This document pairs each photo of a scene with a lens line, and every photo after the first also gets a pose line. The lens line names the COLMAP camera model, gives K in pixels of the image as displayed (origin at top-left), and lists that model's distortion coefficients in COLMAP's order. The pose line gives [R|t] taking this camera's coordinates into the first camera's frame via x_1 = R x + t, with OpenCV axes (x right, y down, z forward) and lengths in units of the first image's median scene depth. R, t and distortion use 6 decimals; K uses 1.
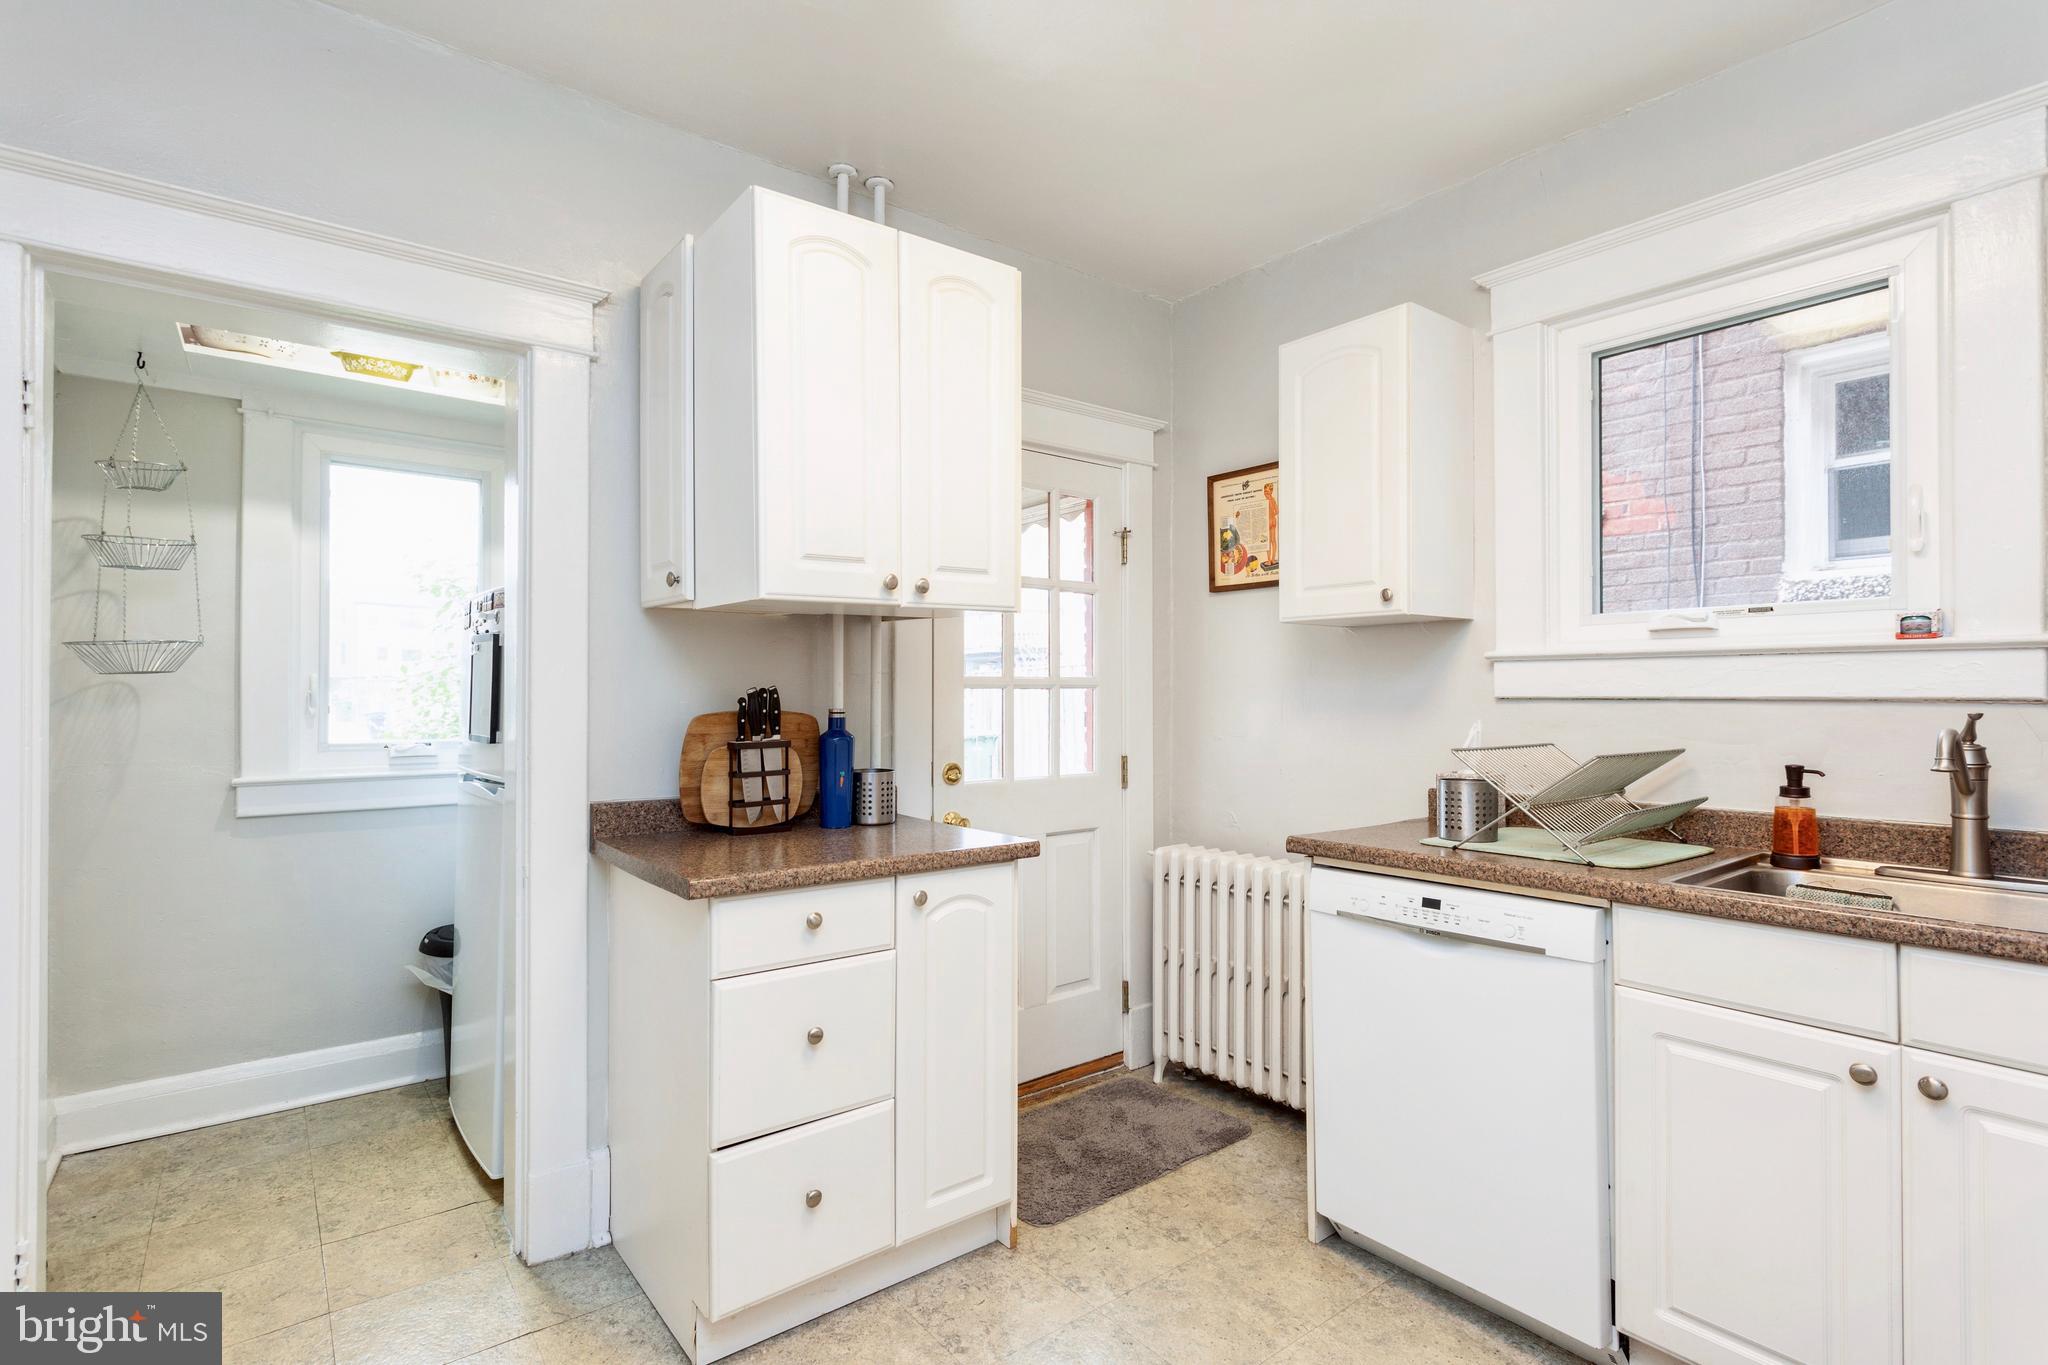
lens RADIAL K [[983.3, 0, 1025.9], [0, 983.3, 691.5], [0, 0, 1]] dist [-0.002446, 0.002234]
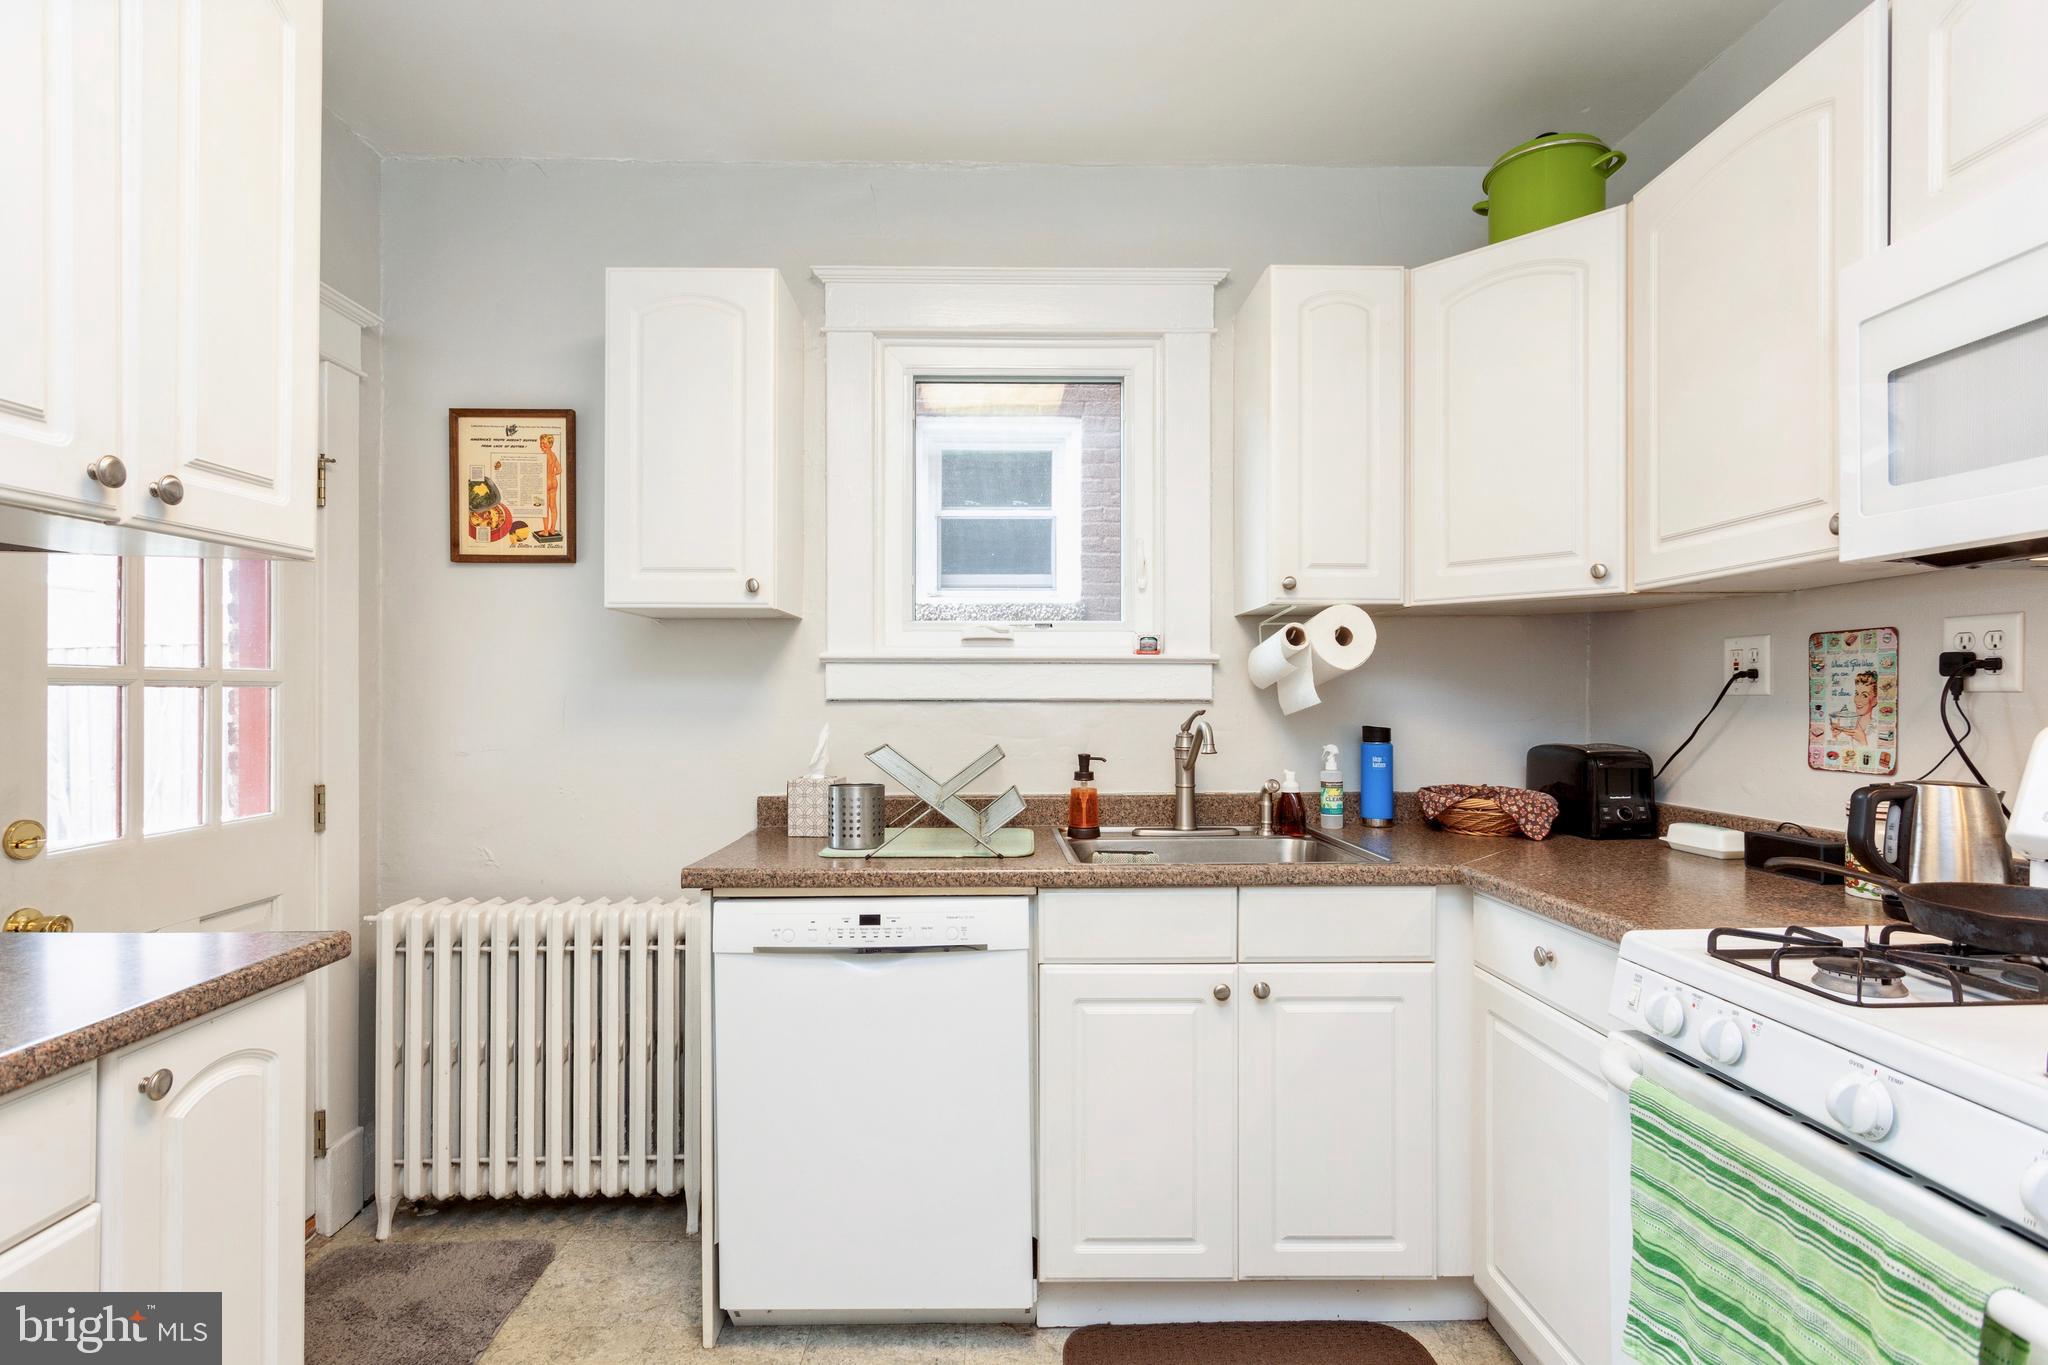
lens RADIAL K [[983.3, 0, 991.4], [0, 983.3, 695.7], [0, 0, 1]] dist [-0.002446, 0.002234]
pose [[0.610835, 0.000765, 0.791757, -0.226185], [-0.002789, 0.999995, 0.001186, 0.000781], [-0.791753, -0.002933, 0.610835, 0.295639]]
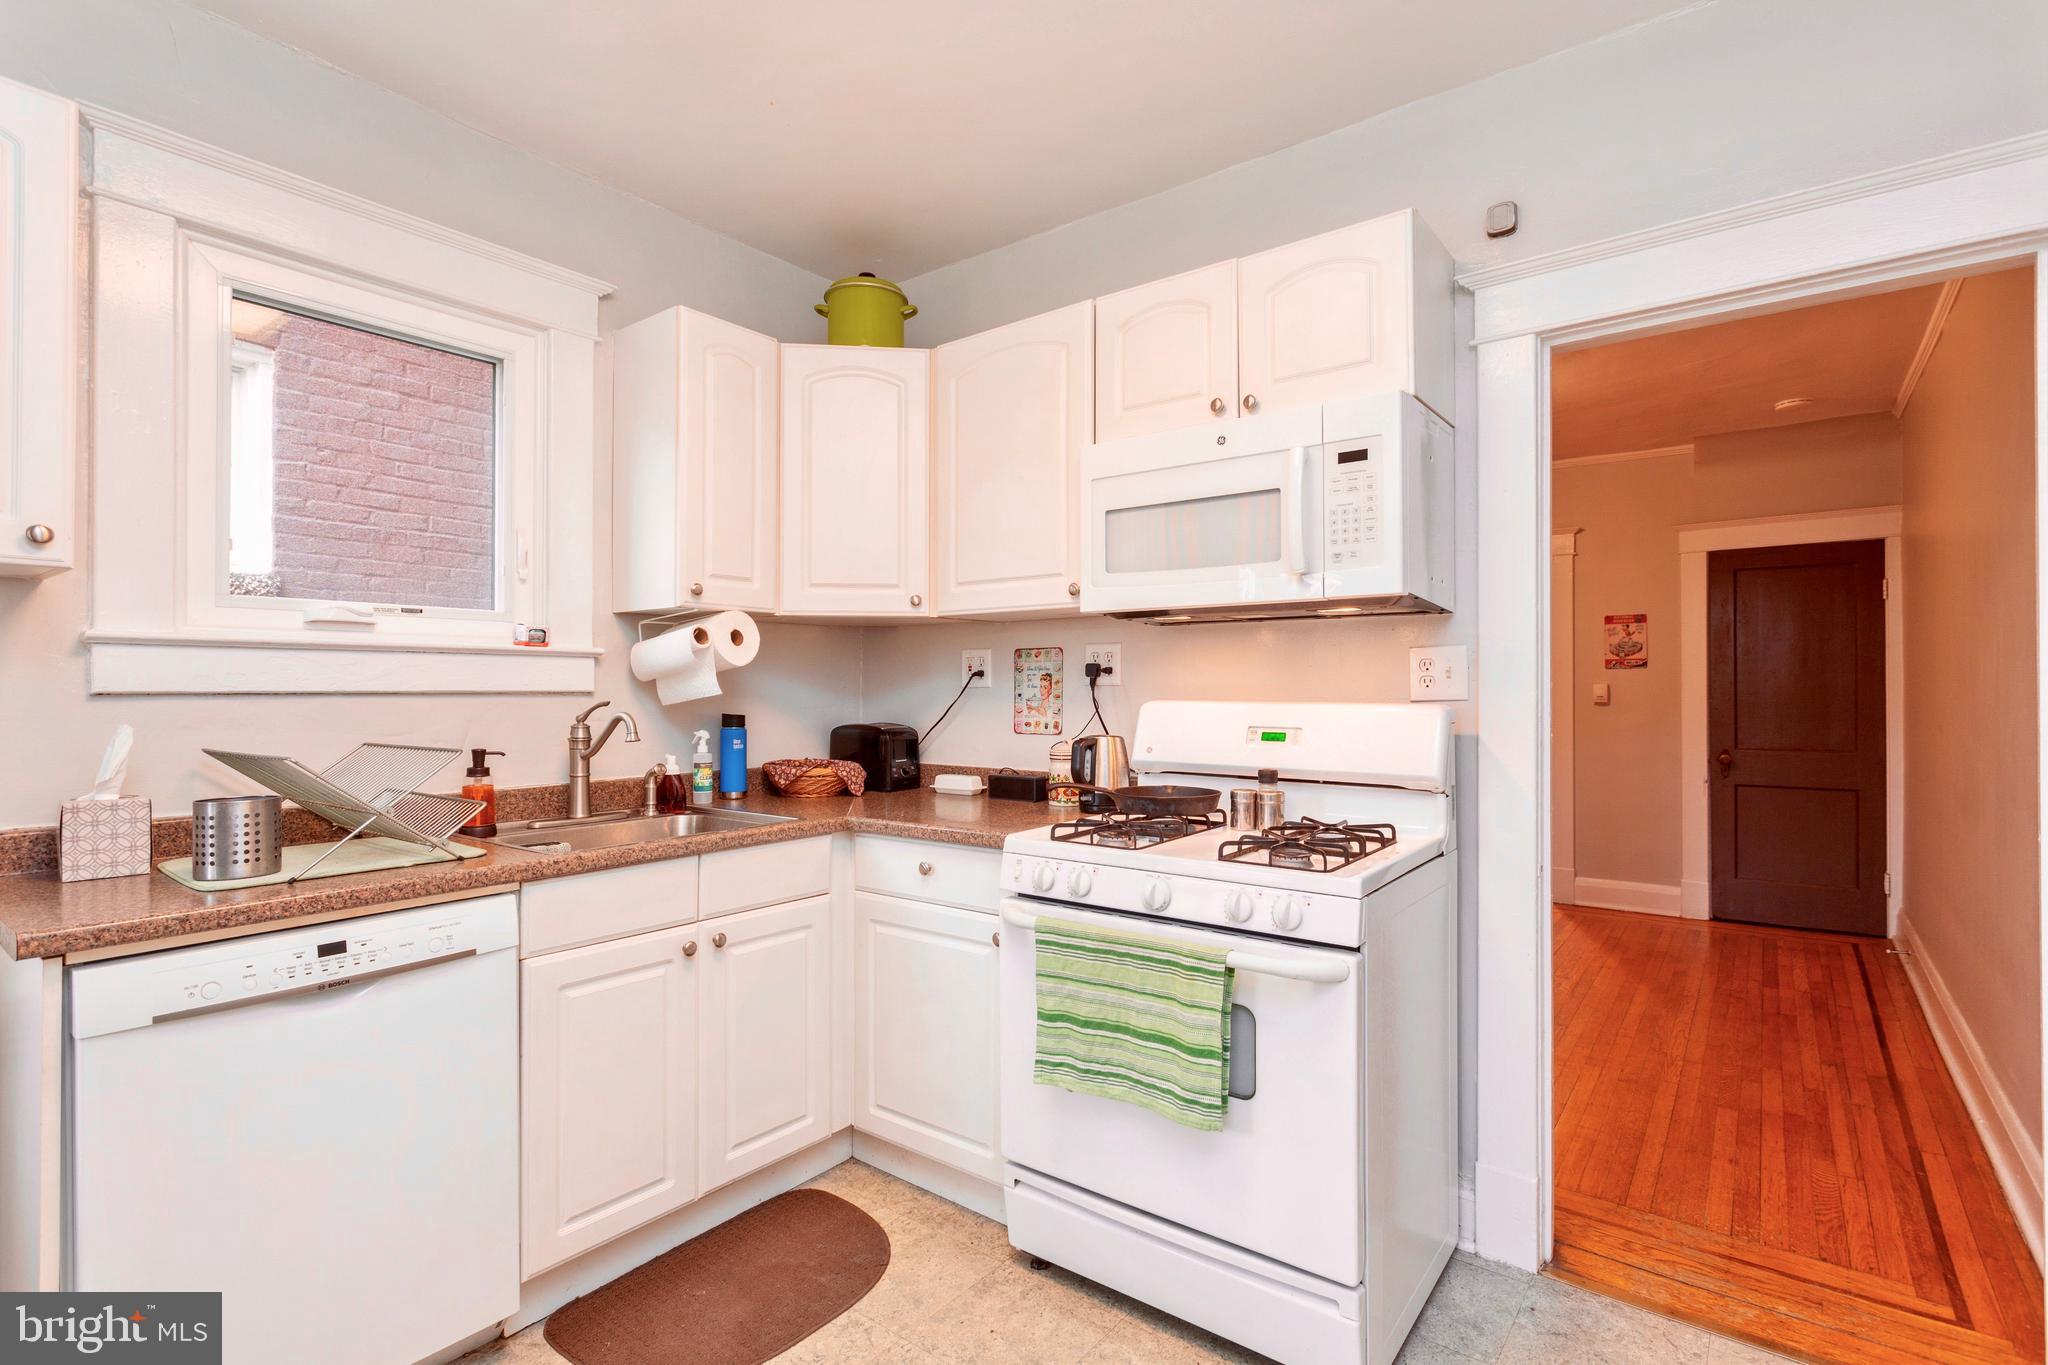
lens RADIAL K [[983.3, 0, 1032.7], [0, 983.3, 684.1], [0, 0, 1]] dist [-0.002446, 0.002234]
pose [[-0.254275, 0.004597, 0.967121, -0.446750], [-0.002640, 0.999982, -0.005448, 0.002003], [-0.967128, -0.003938, -0.254258, 0.571397]]
